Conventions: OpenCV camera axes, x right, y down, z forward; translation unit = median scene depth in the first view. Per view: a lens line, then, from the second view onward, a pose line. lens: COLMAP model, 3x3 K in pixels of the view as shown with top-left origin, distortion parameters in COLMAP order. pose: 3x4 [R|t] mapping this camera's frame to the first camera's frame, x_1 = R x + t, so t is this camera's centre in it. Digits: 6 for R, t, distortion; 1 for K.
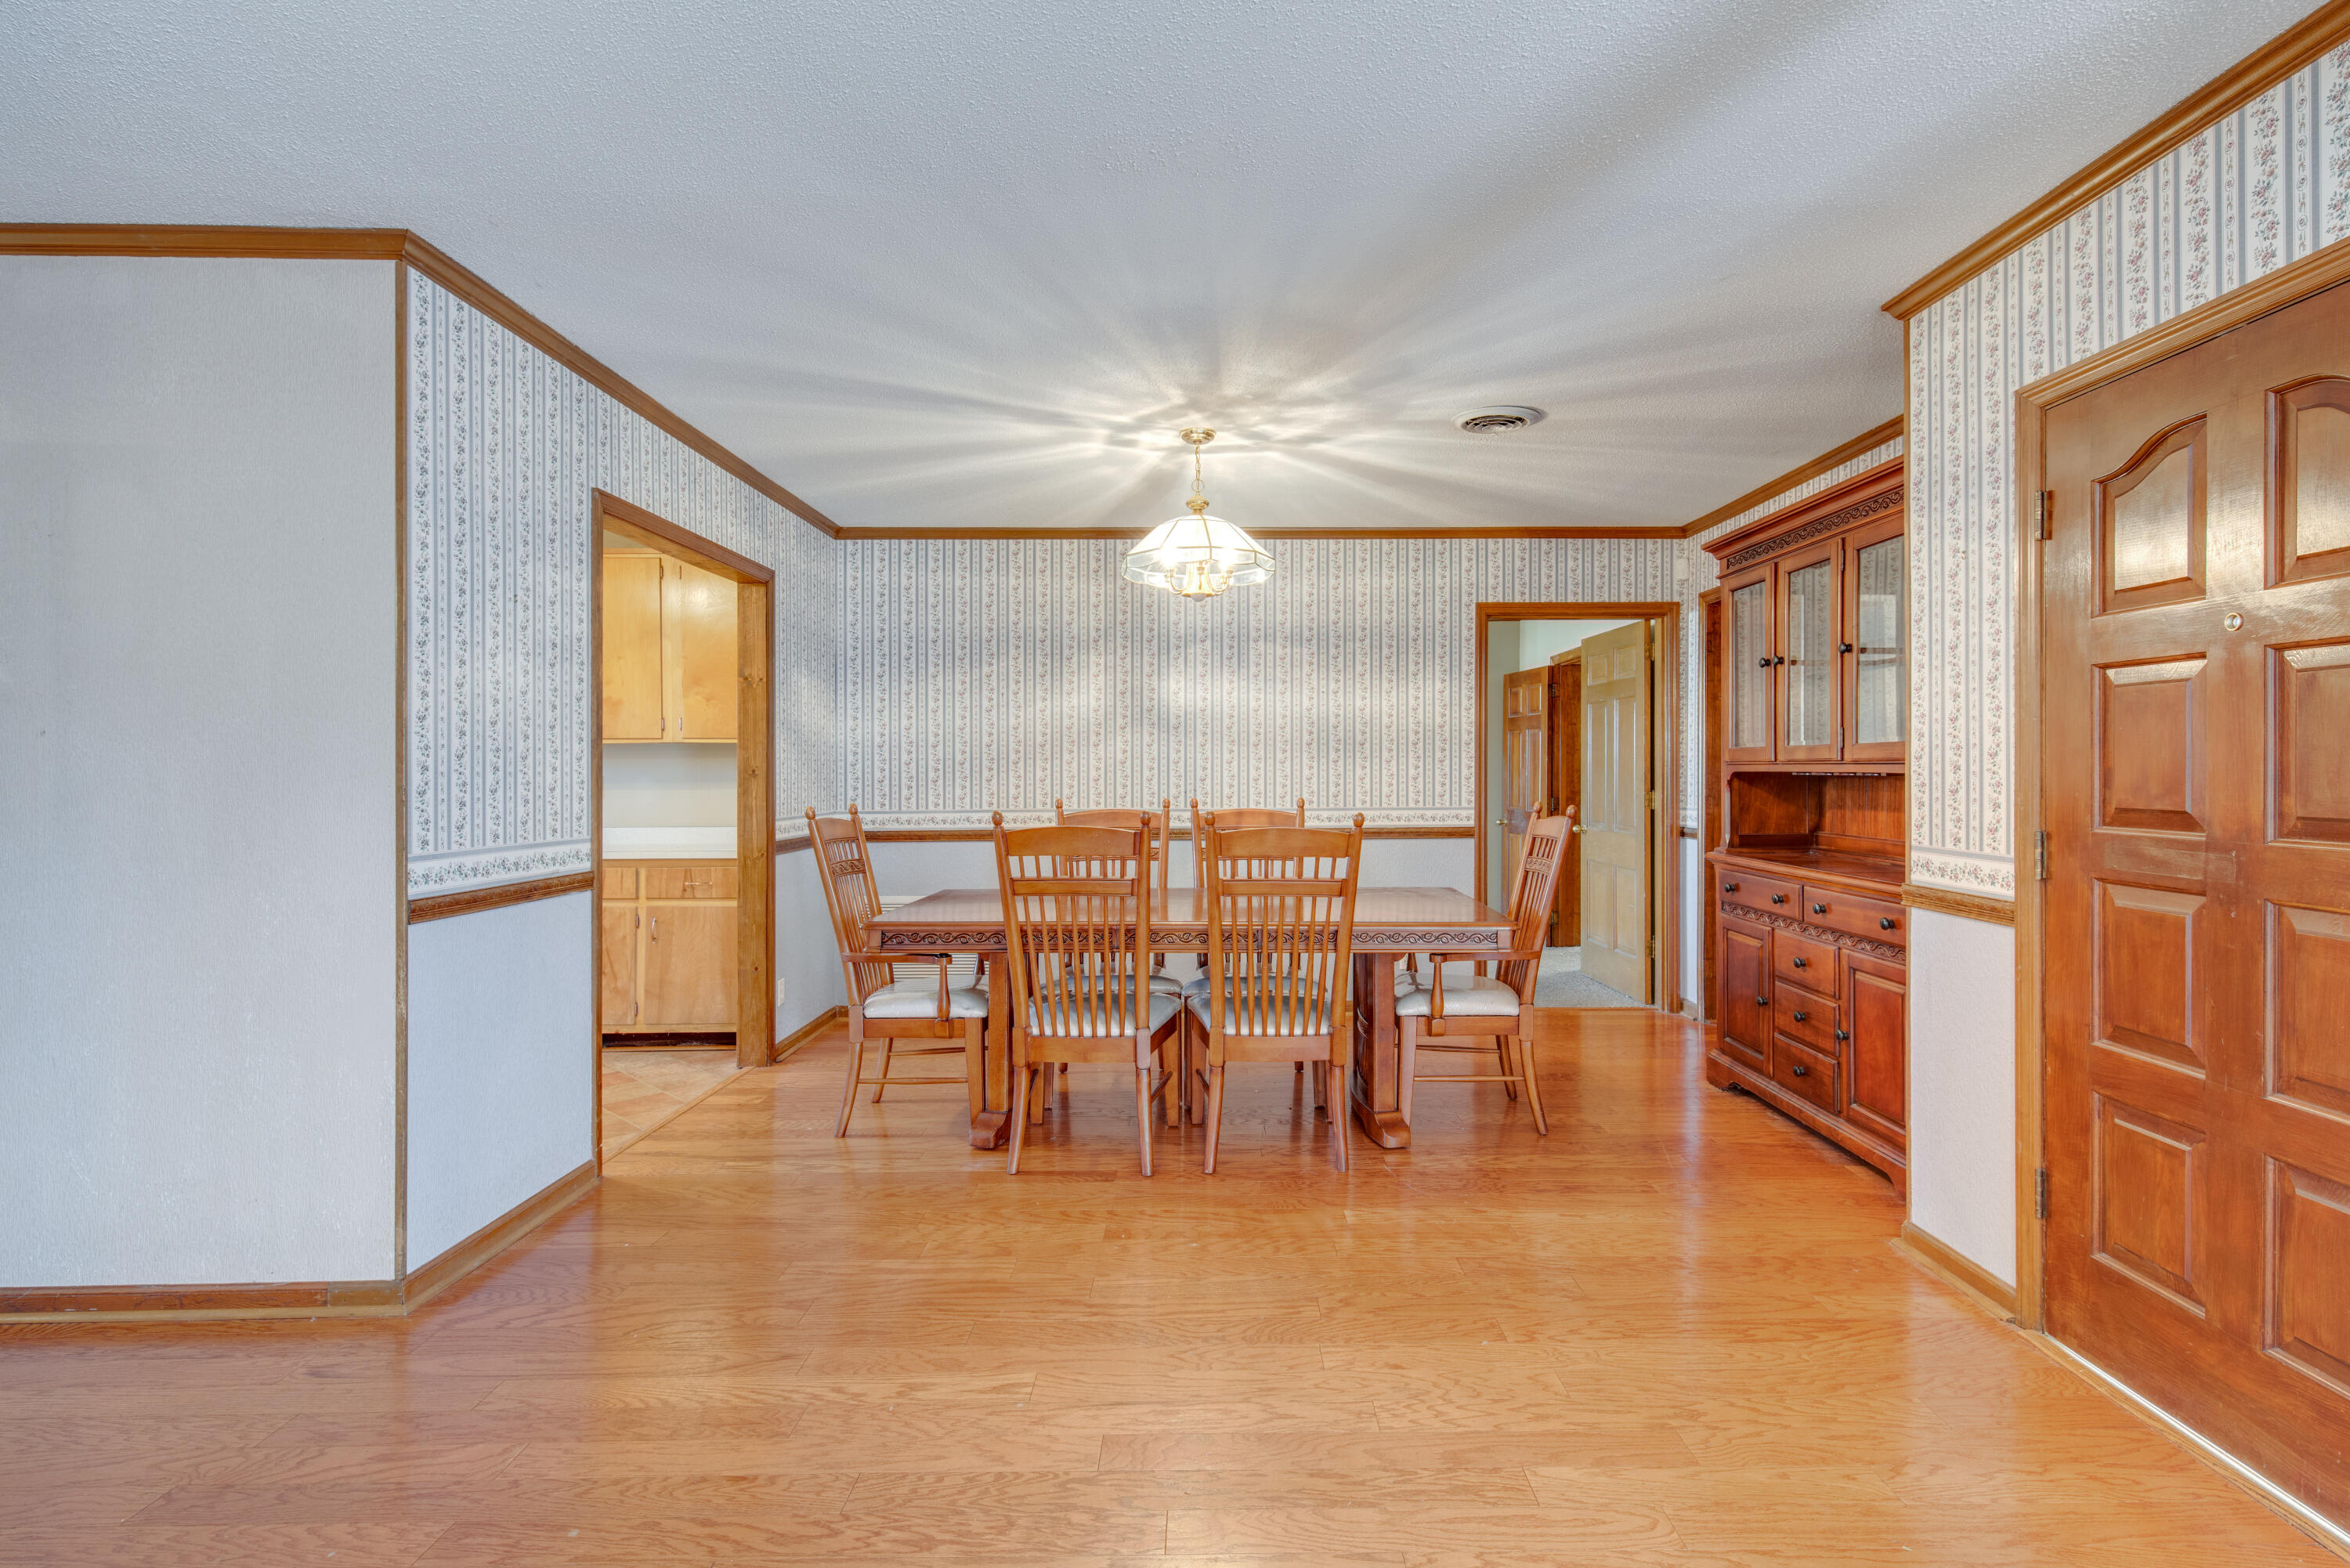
lens RADIAL K [[1138.7, 0, 1214.7], [0, 1138.7, 779.9], [0, 0, 1]] dist [-0.002314, -0.000215]
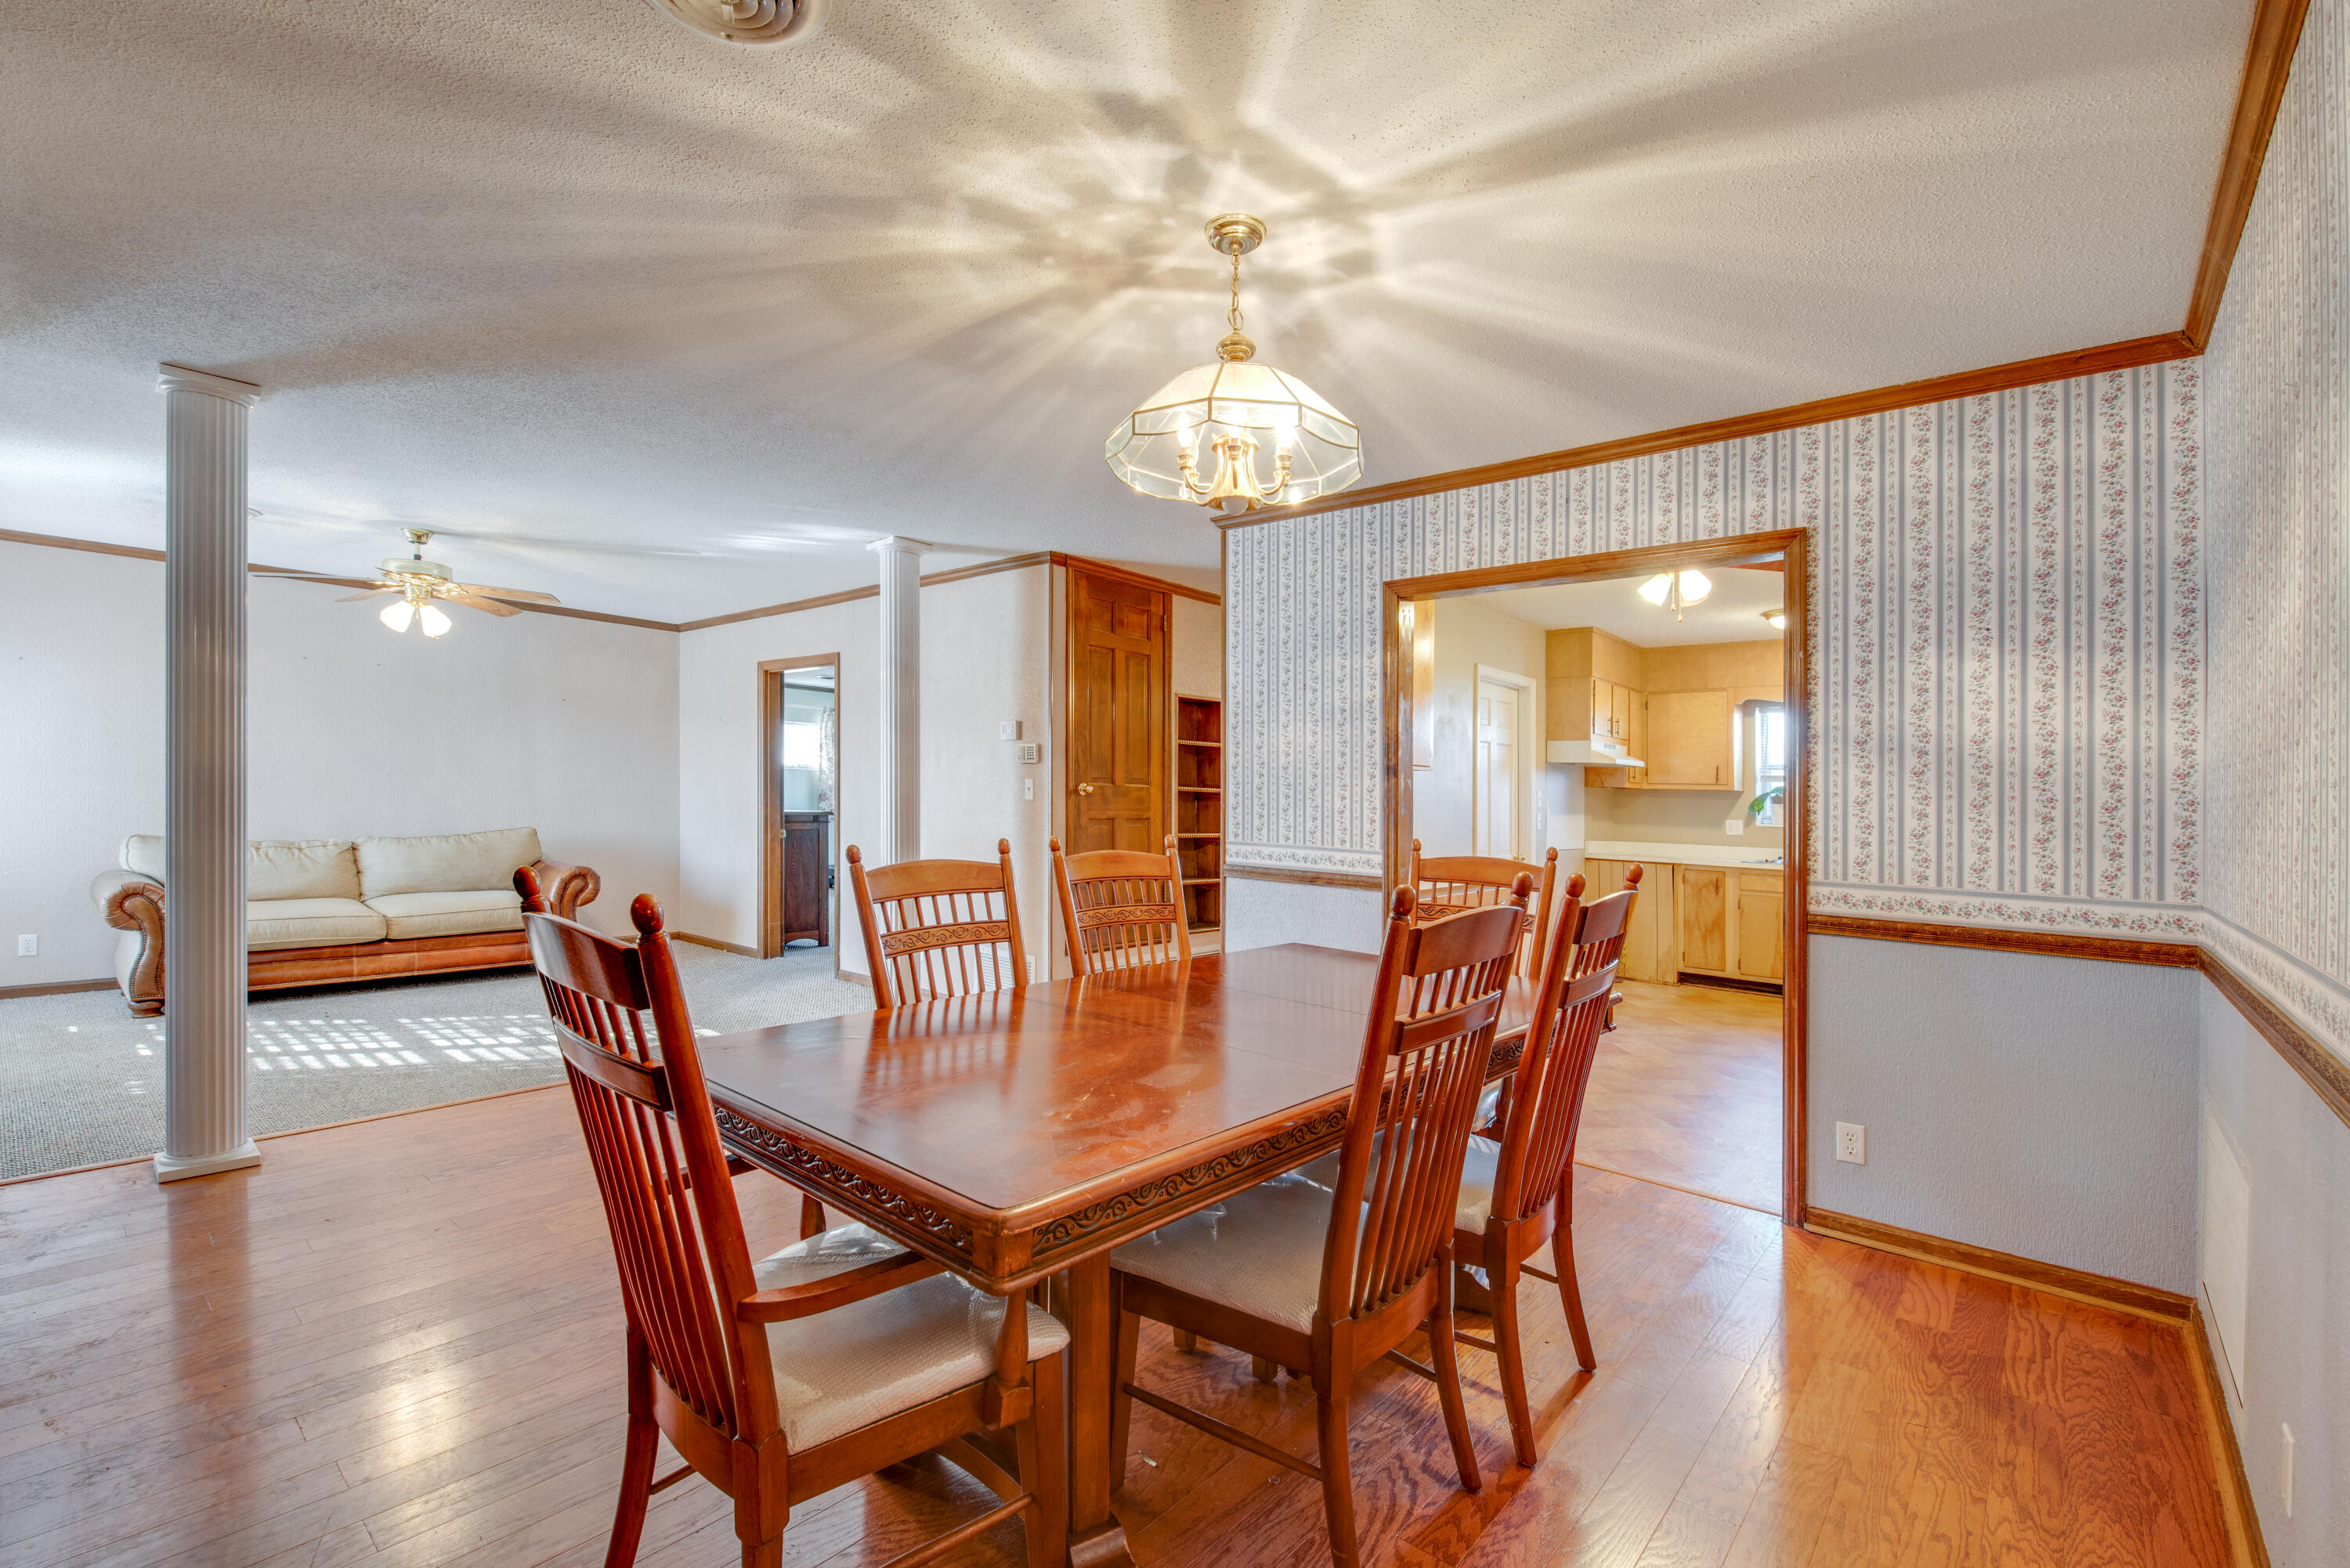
lens RADIAL K [[1009.8, 0, 1177.2], [0, 1009.8, 829.7], [0, 0, 1]] dist [-0.001717, -0.006635]
pose [[-0.654007, 0.008561, -0.756440, 0.440310], [-0.030976, 0.998794, 0.038086, -0.009850], [0.755854, 0.048340, -0.652953, 1.440521]]
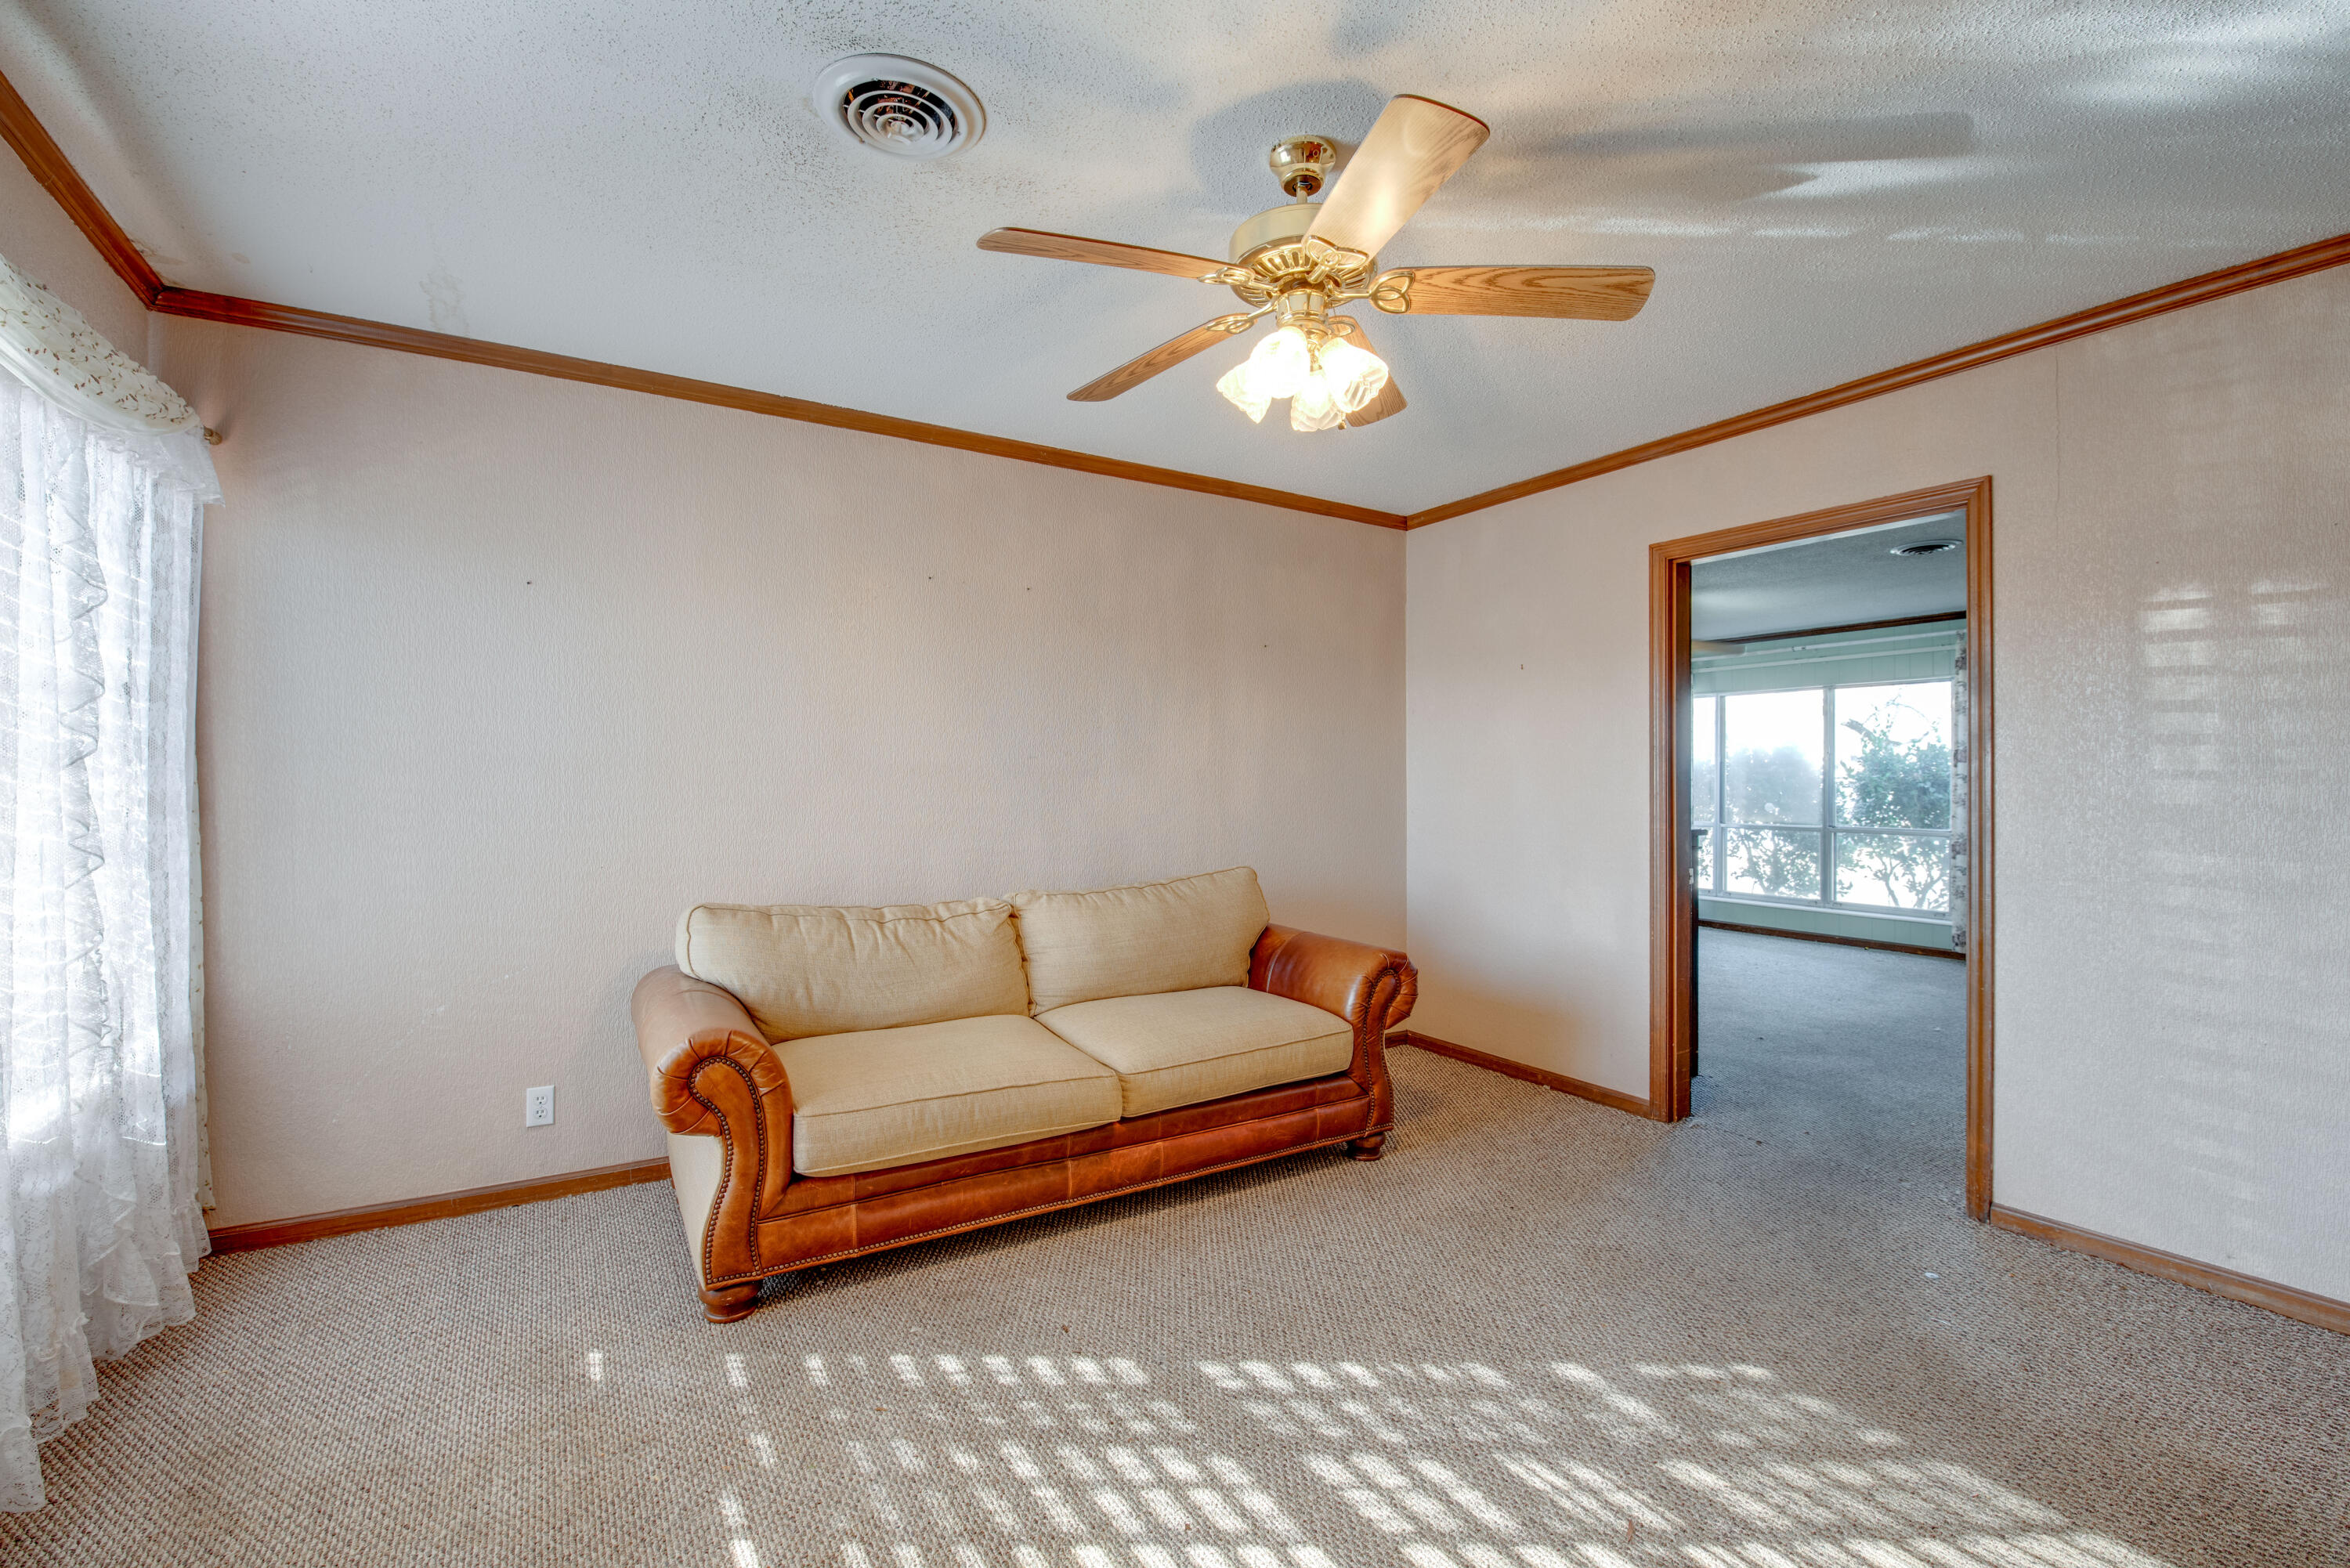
lens RADIAL K [[1009.8, 0, 1178.2], [0, 1009.8, 791.0], [0, 0, 1]] dist [-0.001717, -0.006635]
pose [[-0.860421, 0.001562, -0.509582, 0.411094], [-0.010883, 0.999711, 0.021440, -0.006902], [0.509468, 0.023993, -0.860155, 0.213847]]
